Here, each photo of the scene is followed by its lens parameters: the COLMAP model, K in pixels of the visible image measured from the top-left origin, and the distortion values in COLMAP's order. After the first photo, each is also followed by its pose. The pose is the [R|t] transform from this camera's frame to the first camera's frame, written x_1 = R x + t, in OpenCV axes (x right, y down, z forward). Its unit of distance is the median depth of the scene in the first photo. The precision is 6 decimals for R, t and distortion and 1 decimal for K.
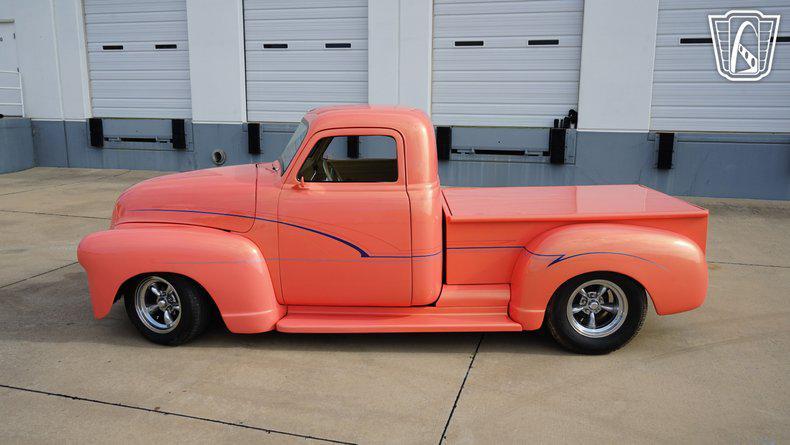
lens RADIAL K [[548.8, 0, 396.1], [0, 548.8, 160.1], [0, 0, 1]] dist [-0.001408, 0.002079]
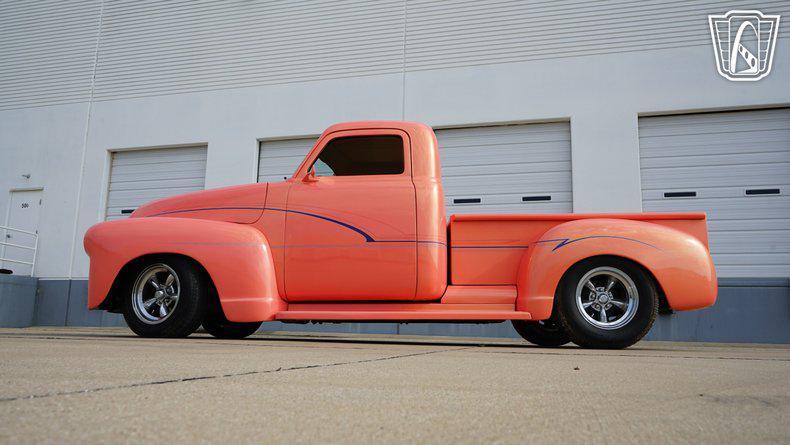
lens RADIAL K [[539.3, 0, 395.0], [0, 539.3, 222.5], [0, 0, 1]] dist [-0.000556, -0.001422]
pose [[0.999844, 0.017541, -0.002248, -0.009703], [-0.017360, 0.949326, -0.313812, 0.439623], [-0.003371, 0.313802, 0.949482, 0.049592]]
